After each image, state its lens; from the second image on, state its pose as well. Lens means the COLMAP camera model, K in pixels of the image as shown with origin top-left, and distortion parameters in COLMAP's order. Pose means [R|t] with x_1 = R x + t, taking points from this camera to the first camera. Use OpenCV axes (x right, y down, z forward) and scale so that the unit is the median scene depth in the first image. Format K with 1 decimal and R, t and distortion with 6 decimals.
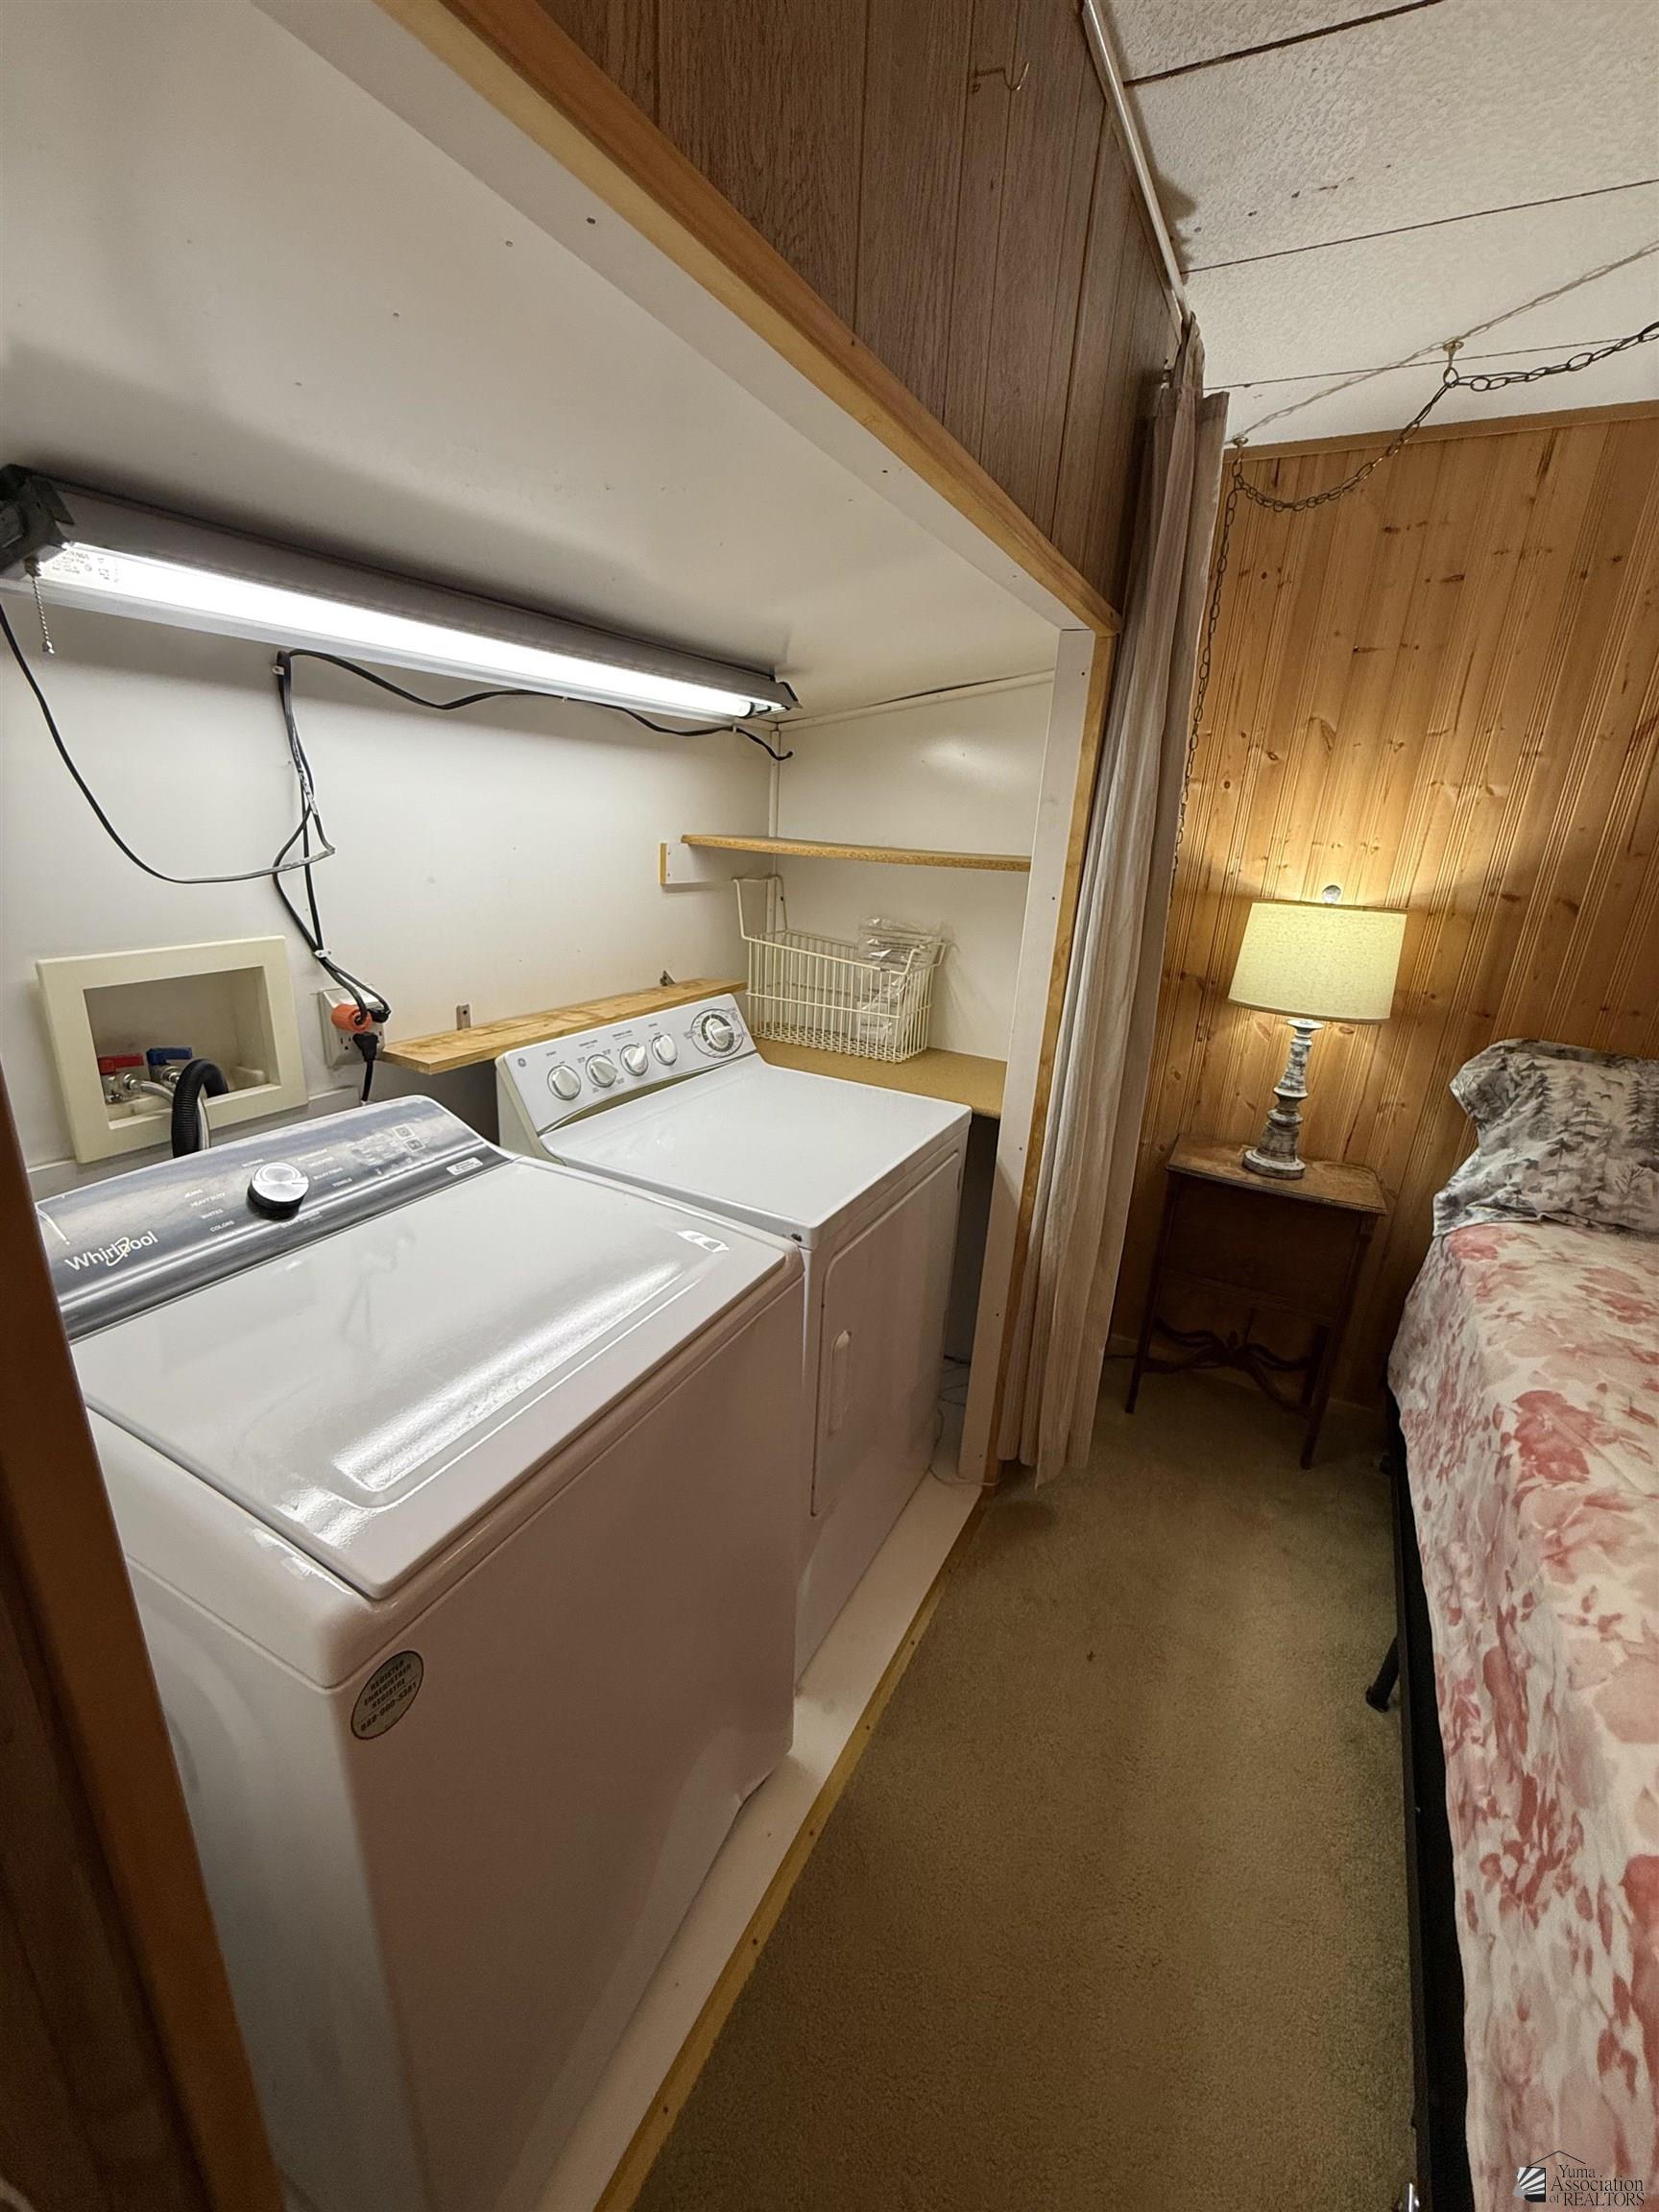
lens RADIAL K [[891.4, 0, 830.2], [0, 891.4, 1103.5], [0, 0, 1]] dist [0.001427, -0.000109]
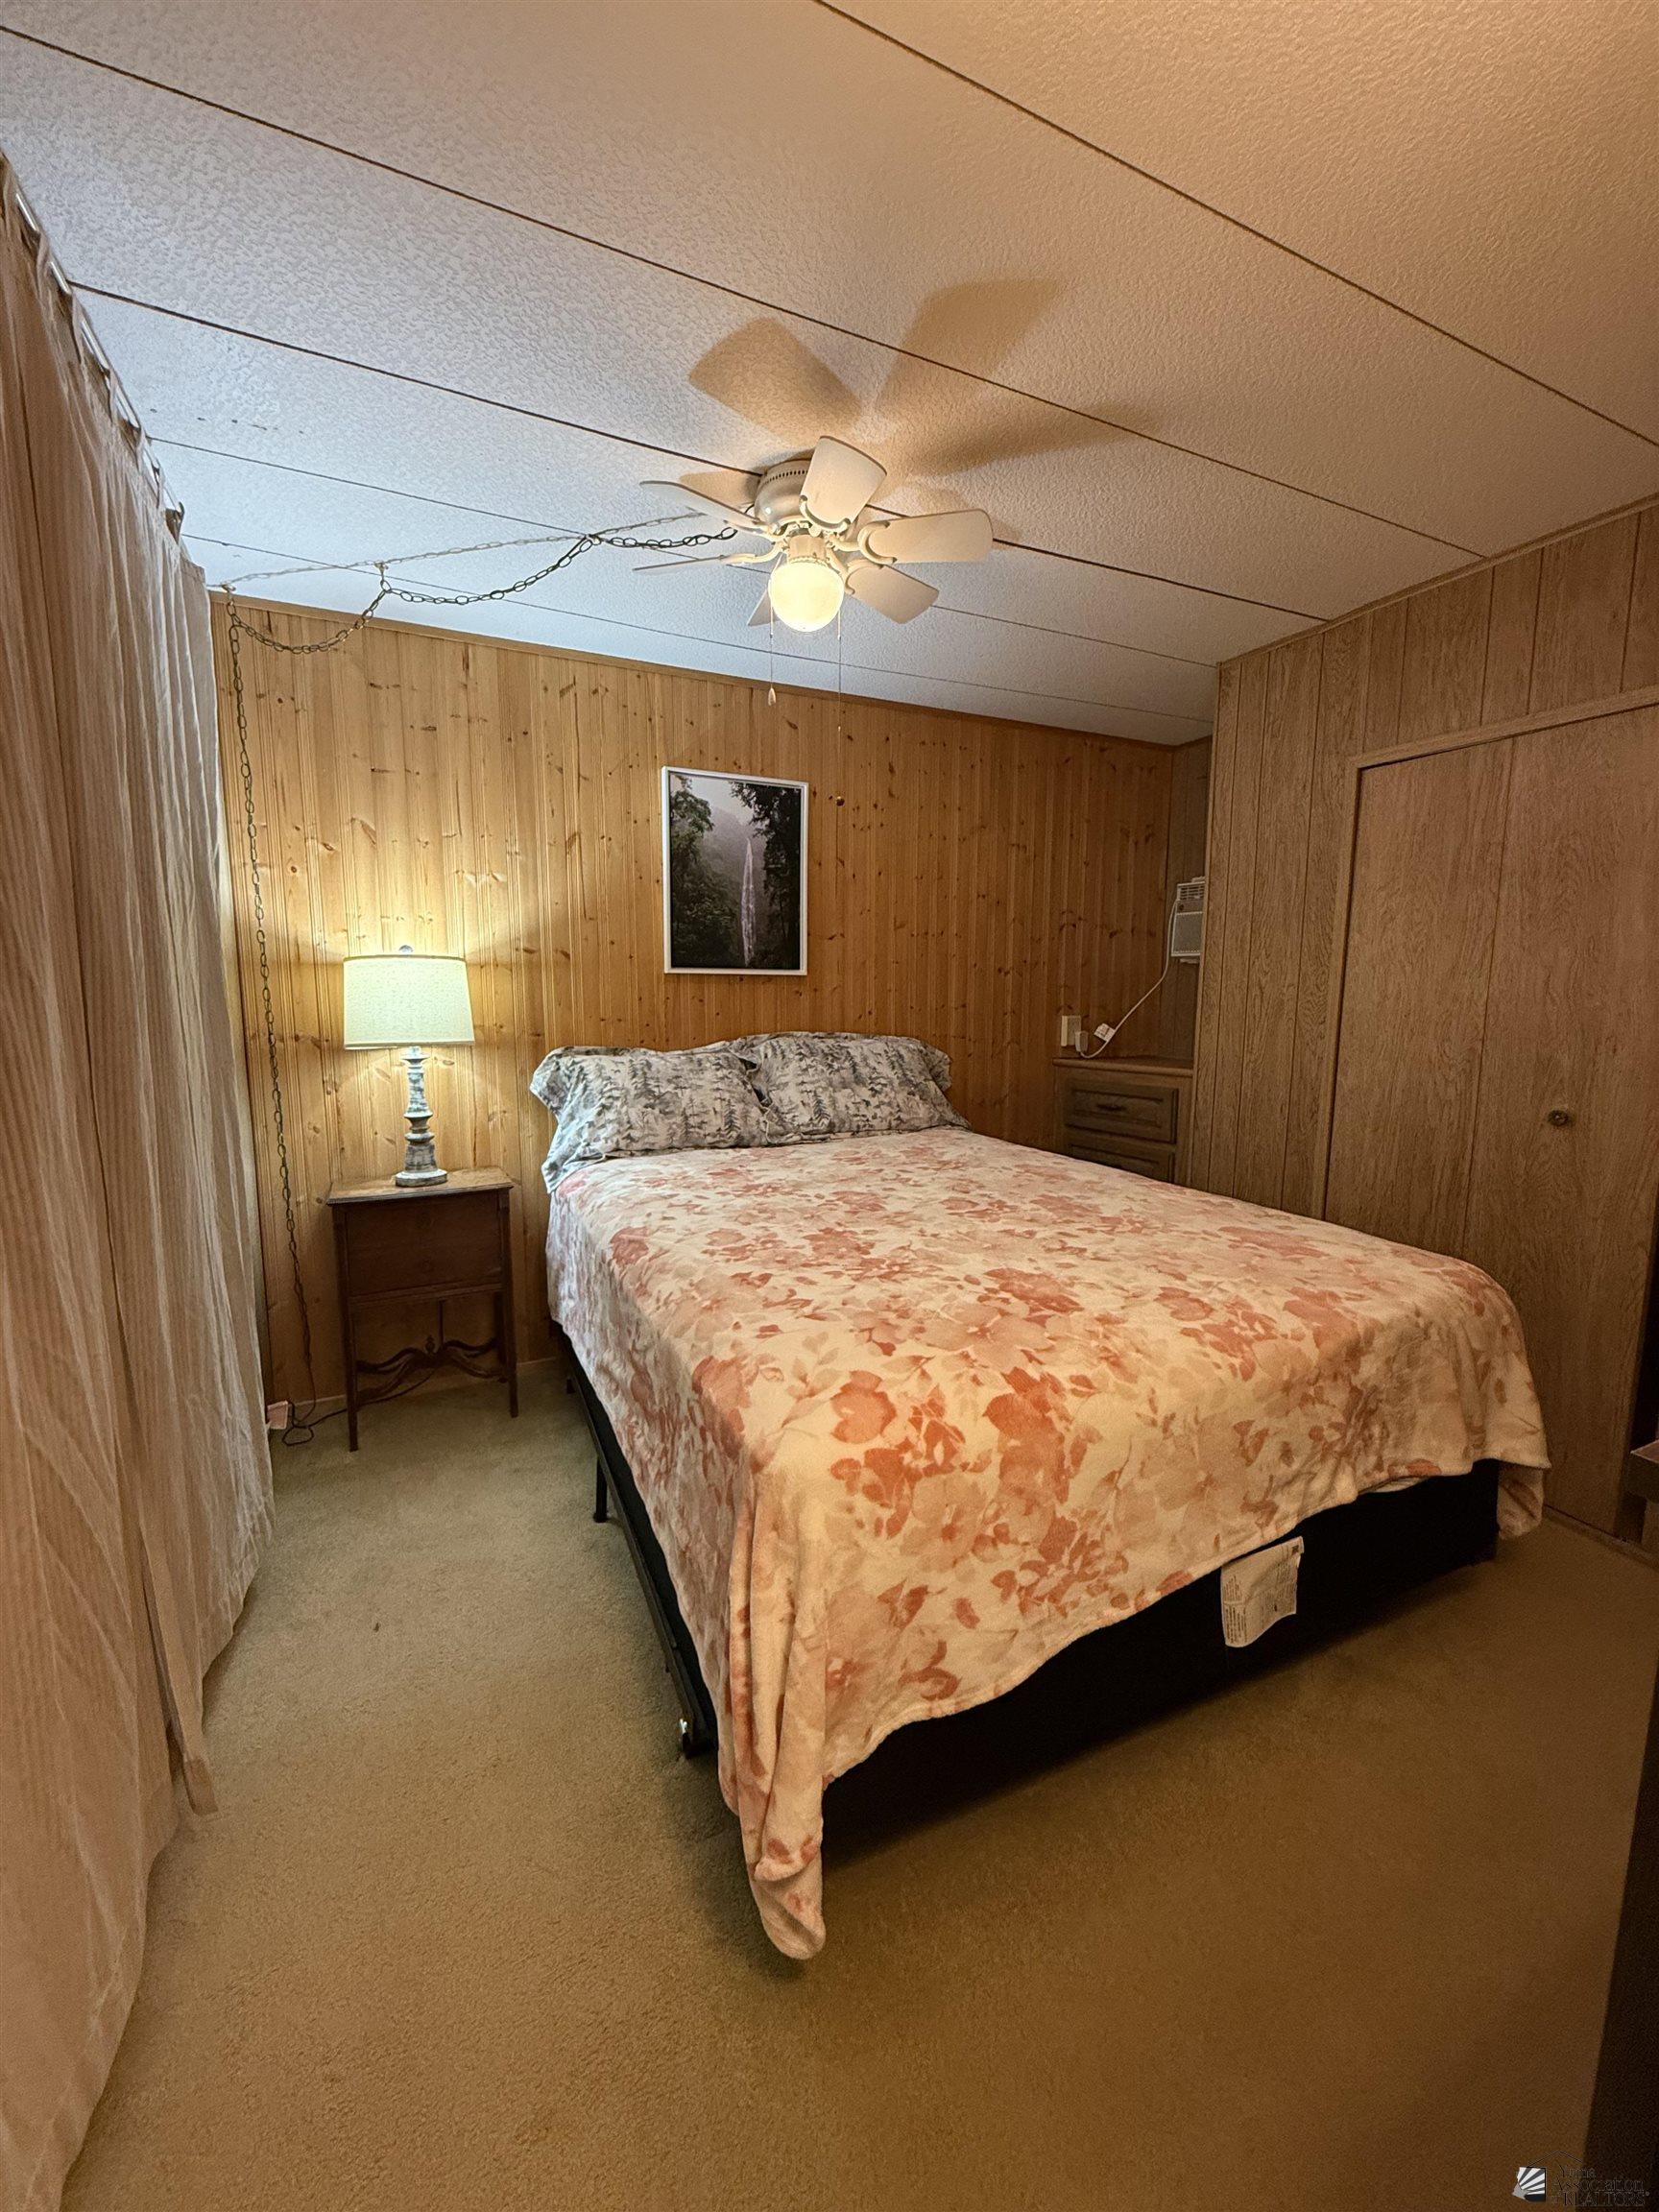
lens RADIAL K [[891.4, 0, 830.2], [0, 891.4, 1103.5], [0, 0, 1]] dist [0.001427, -0.000109]
pose [[0.593582, -0.156909, 0.789329, -0.108570], [0.278614, 0.960222, -0.018639, 0.160139], [-0.755007, 0.230982, 0.613687, -0.173175]]
